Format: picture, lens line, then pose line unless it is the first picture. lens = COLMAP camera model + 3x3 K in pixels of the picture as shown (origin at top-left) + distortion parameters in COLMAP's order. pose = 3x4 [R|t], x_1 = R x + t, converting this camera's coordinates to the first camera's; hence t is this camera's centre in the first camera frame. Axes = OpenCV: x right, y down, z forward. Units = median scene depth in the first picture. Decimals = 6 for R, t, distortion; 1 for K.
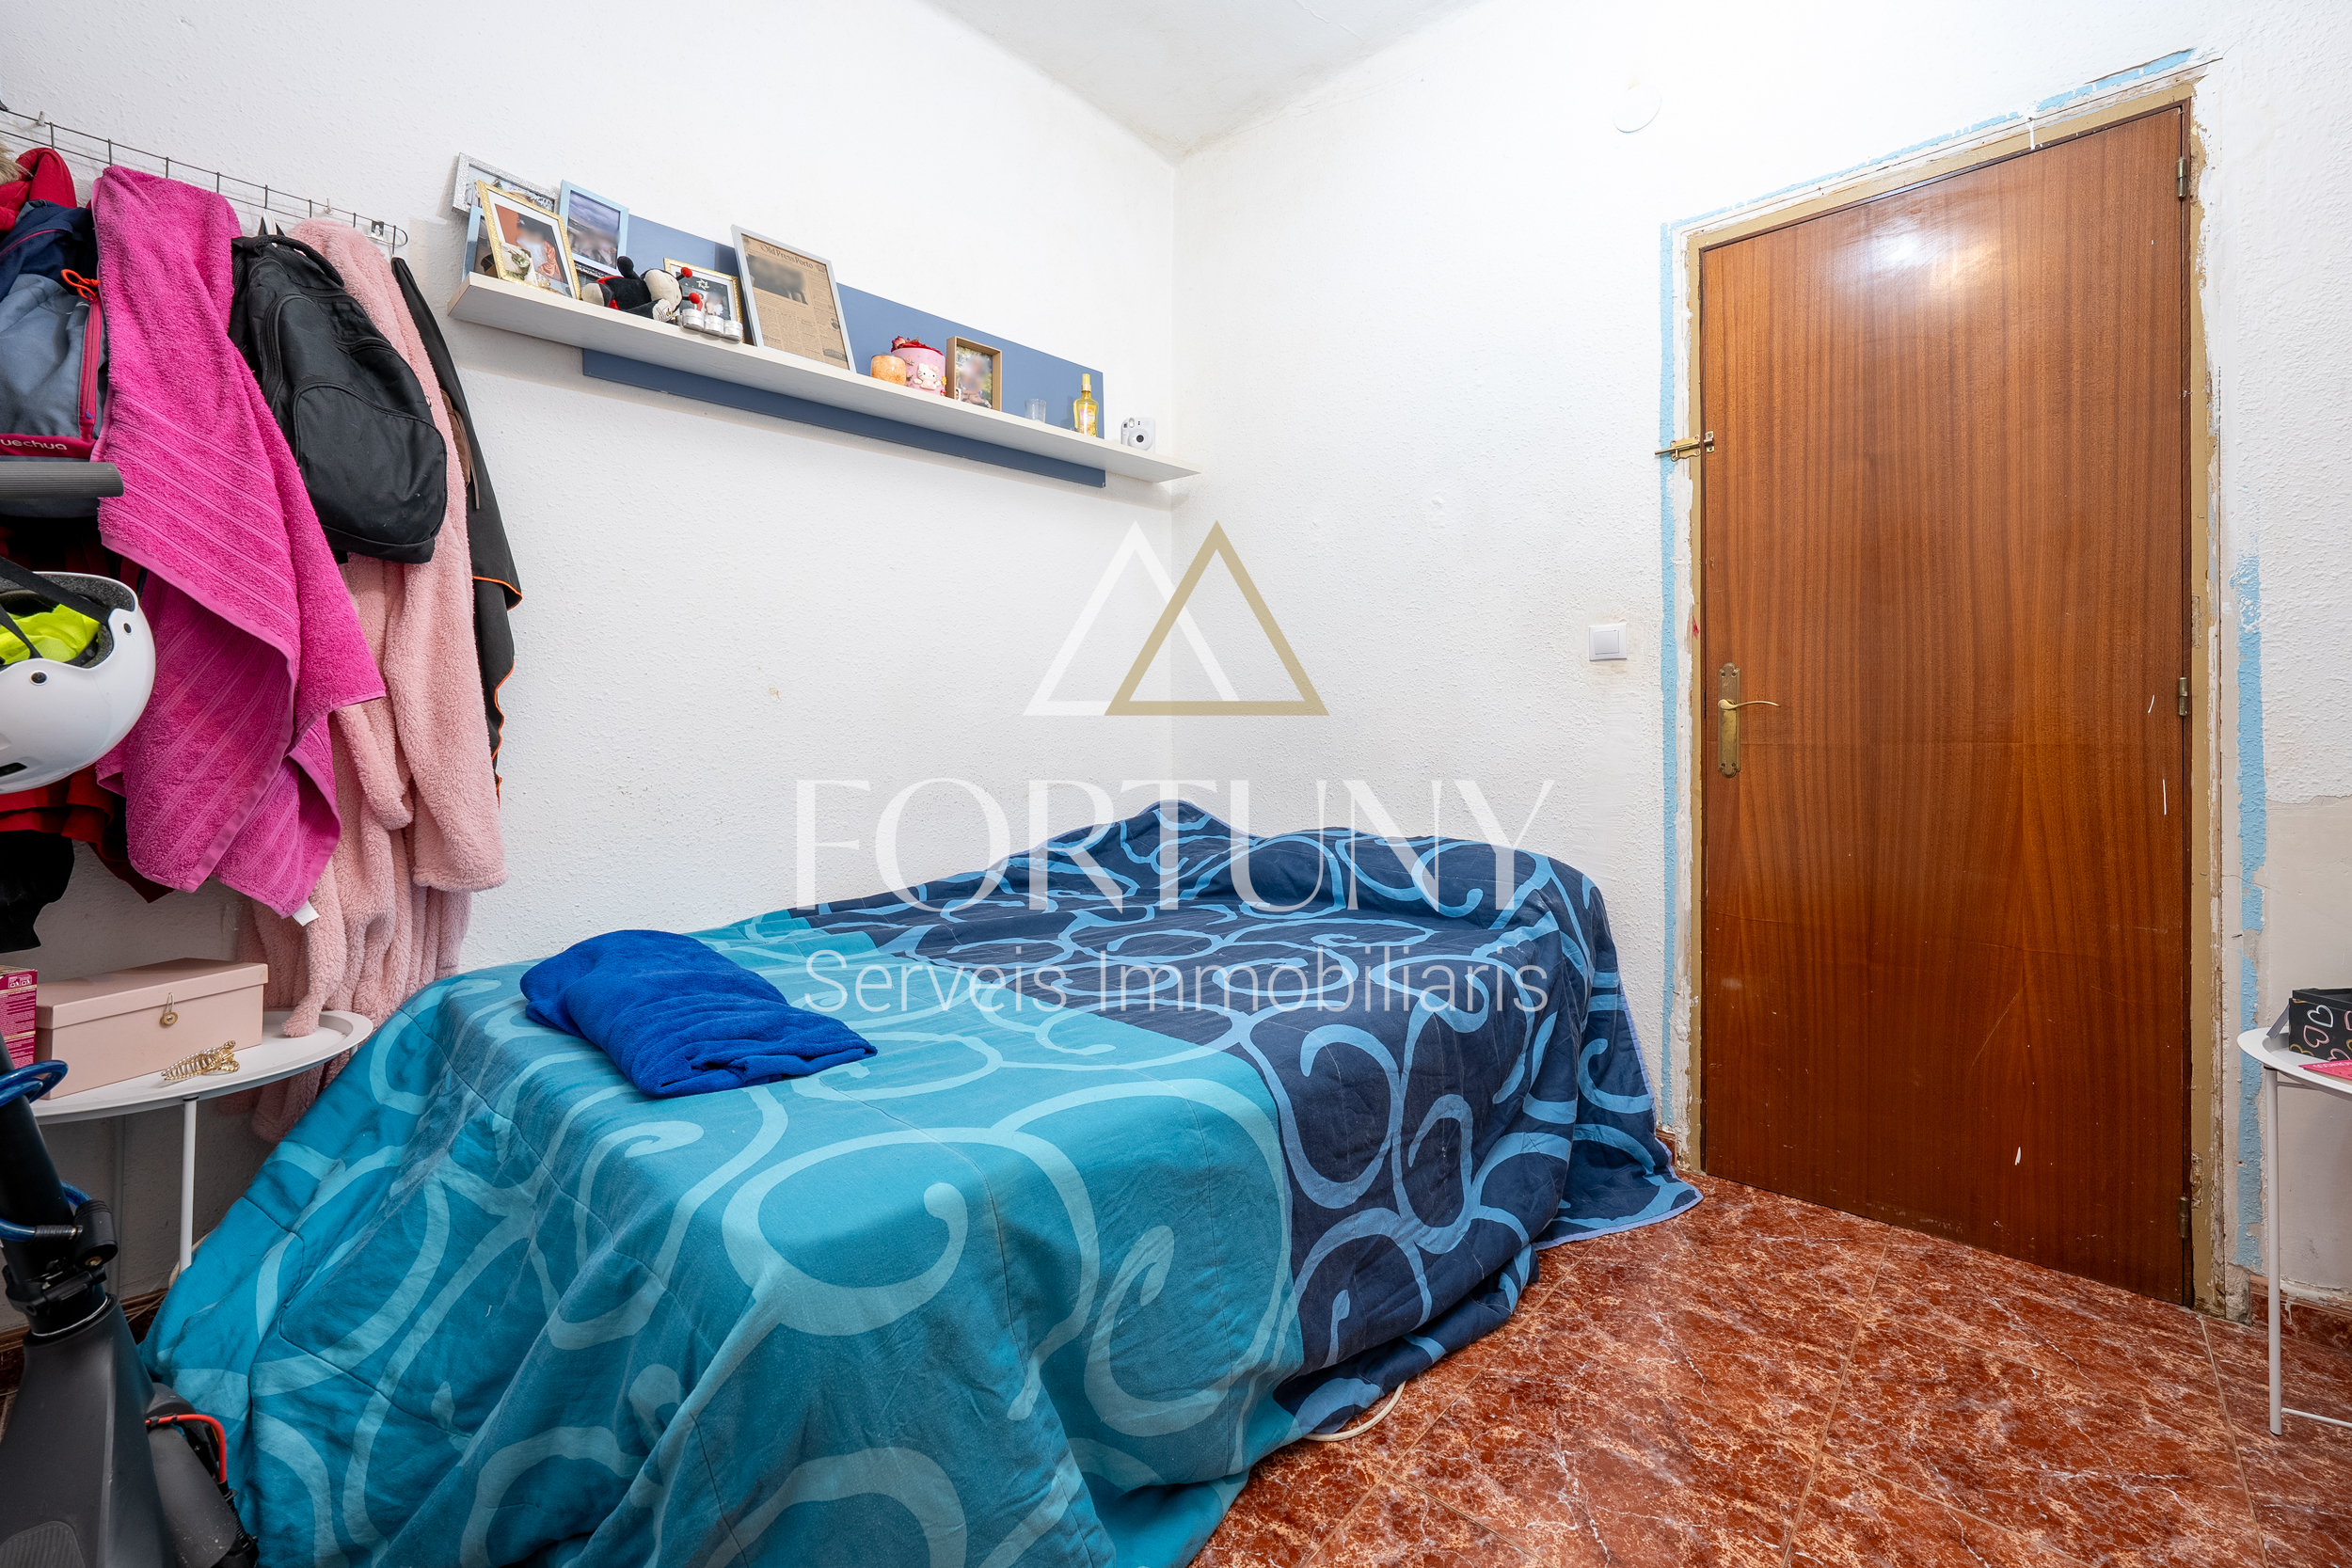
lens RADIAL K [[959.7, 0, 1169.7], [0, 959.7, 734.1], [0, 0, 1]] dist [-0.023117, 0.005645]
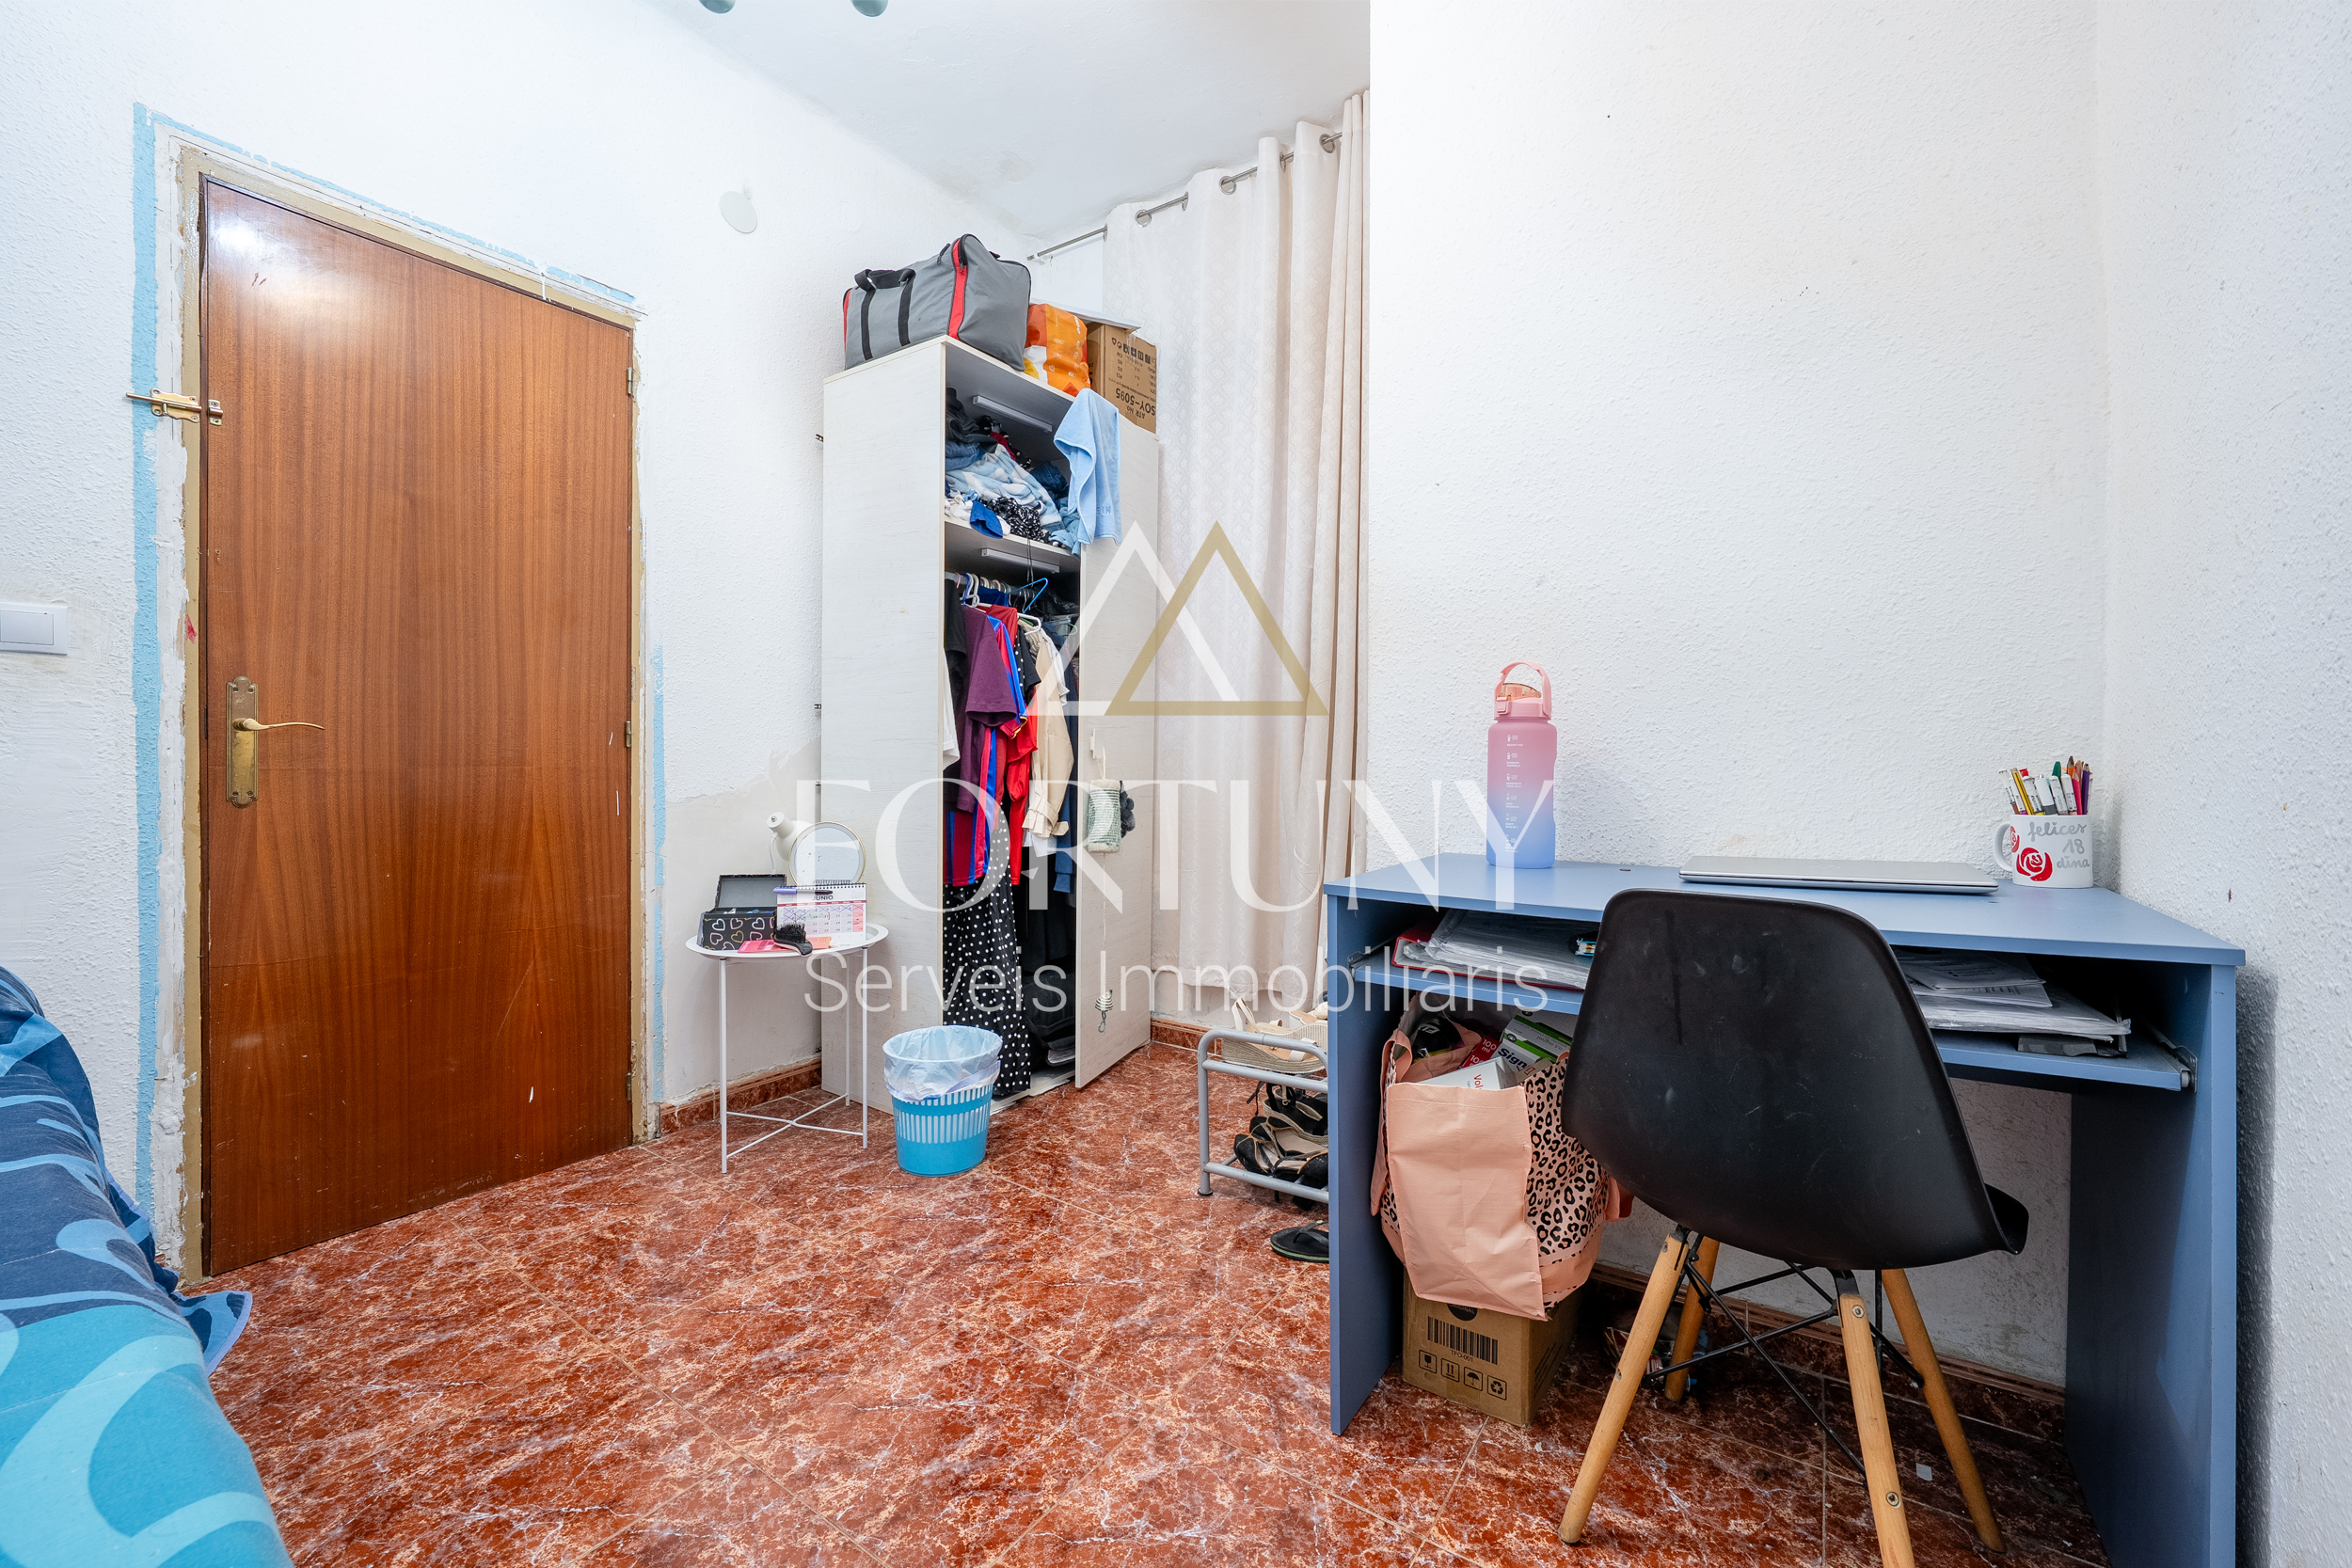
lens RADIAL K [[942.3, 0, 1187.3], [0, 942.3, 770.6], [0, 0, 1]] dist [-0.021004, 0.006049]
pose [[-0.146875, -0.011460, 0.989089, -0.416605], [-0.006633, 0.999922, 0.010601, -0.003425], [-0.989133, -0.005004, -0.146939, 0.291934]]
